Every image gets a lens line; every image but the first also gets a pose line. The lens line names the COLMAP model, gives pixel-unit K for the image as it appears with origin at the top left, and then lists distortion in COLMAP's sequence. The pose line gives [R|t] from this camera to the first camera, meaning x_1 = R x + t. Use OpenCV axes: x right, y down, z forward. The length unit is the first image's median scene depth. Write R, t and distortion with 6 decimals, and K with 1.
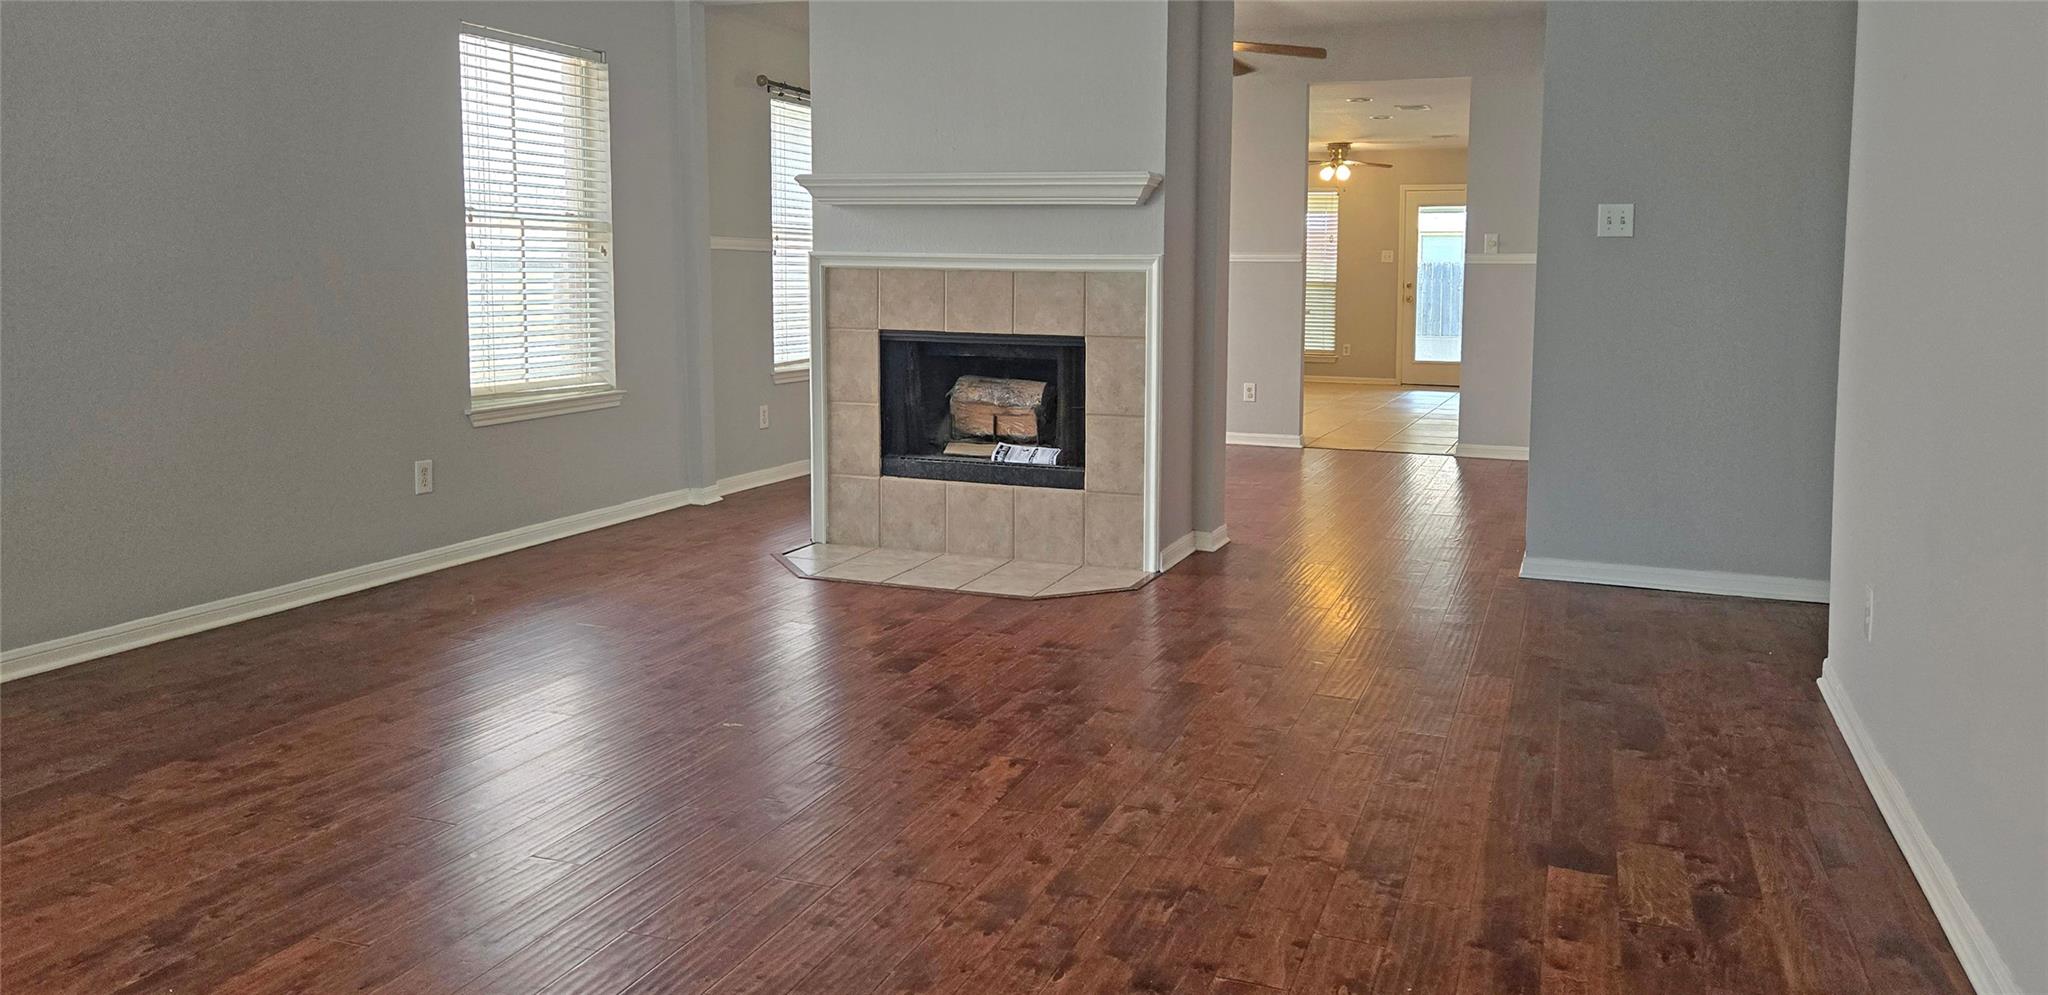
lens RADIAL K [[1359.9, 0, 1024.0], [0, 1359.9, 497.5], [0, 0, 1]] dist [0.054229, 0.000278]
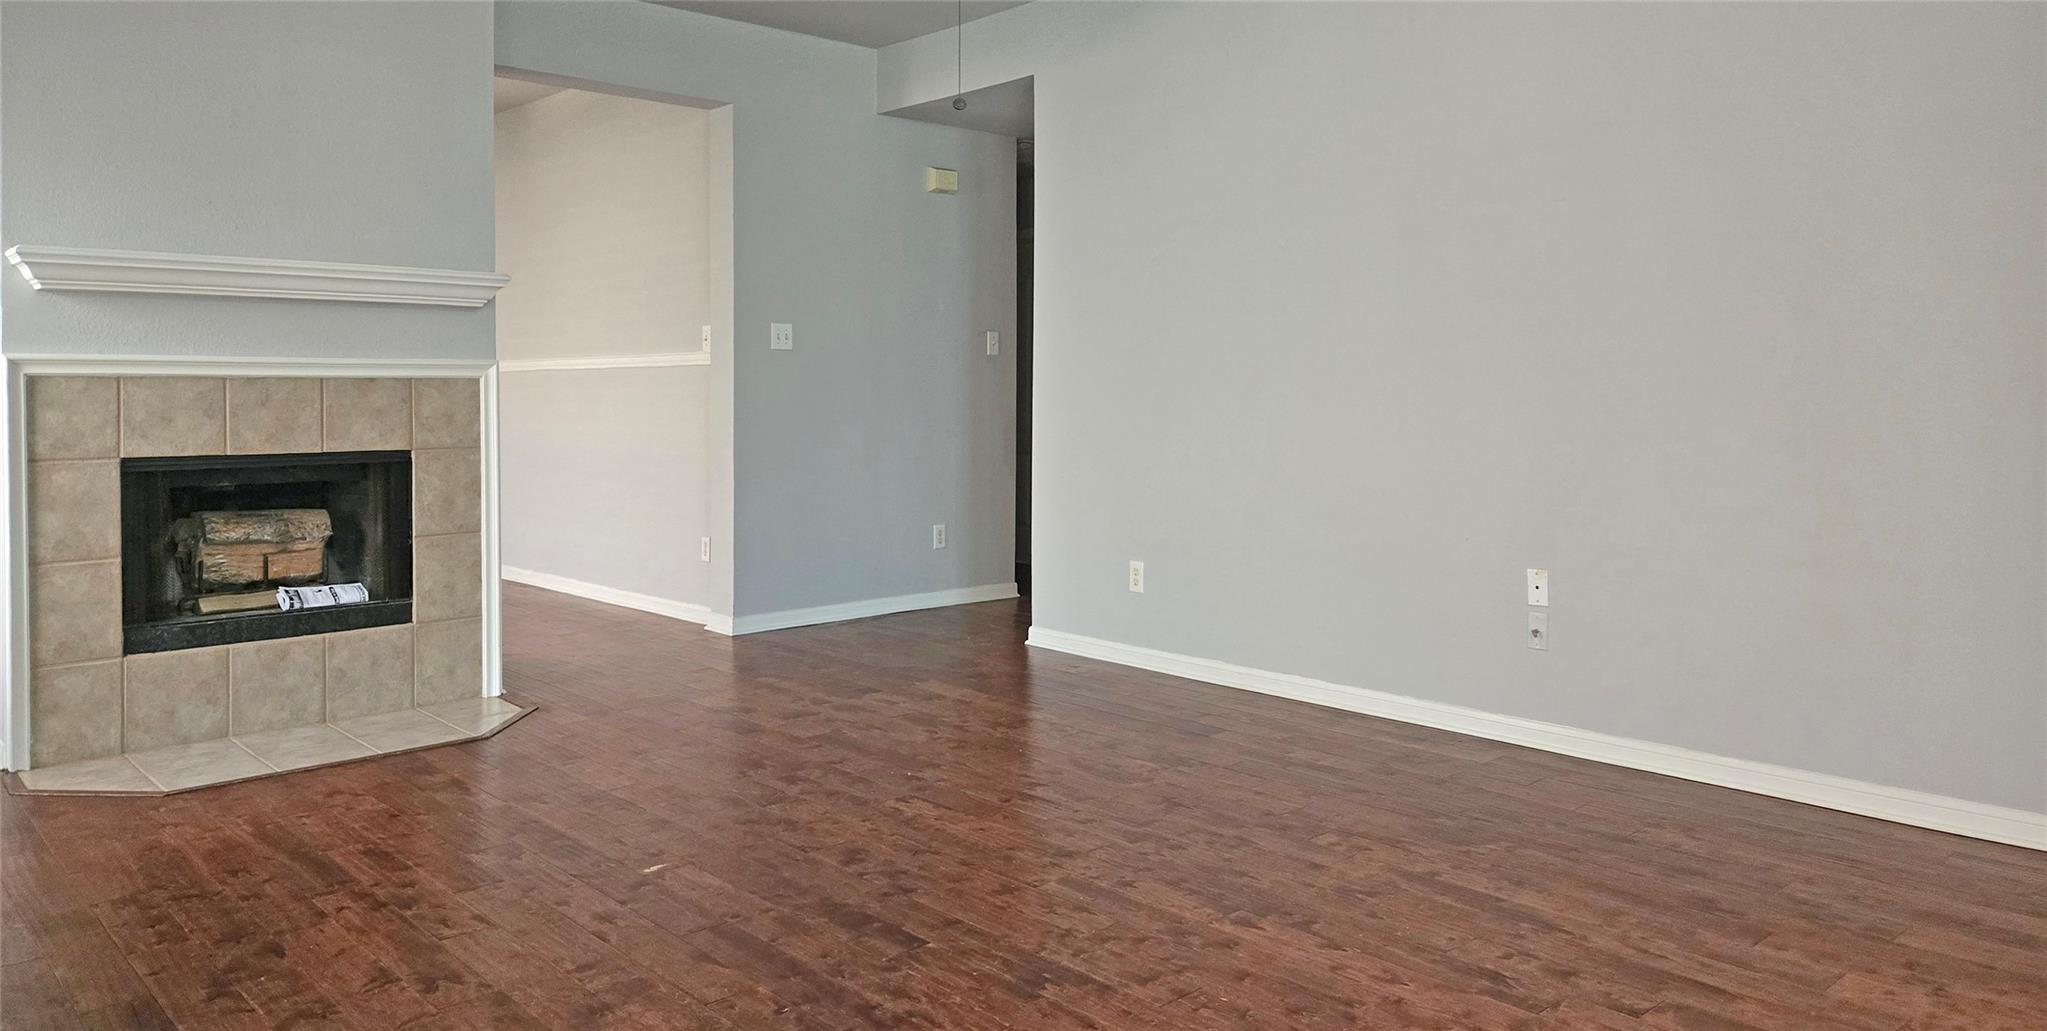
lens RADIAL K [[1482.5, 0, 1023.5], [0, 1482.5, 515.5], [0, 0, 1]] dist [0.000200, -0.001045]
pose [[0.416891, -0.088506, 0.904637, -0.651611], [0.163592, 0.986302, 0.021106, -0.029363], [-0.894114, 0.139192, 0.425660, 0.222808]]
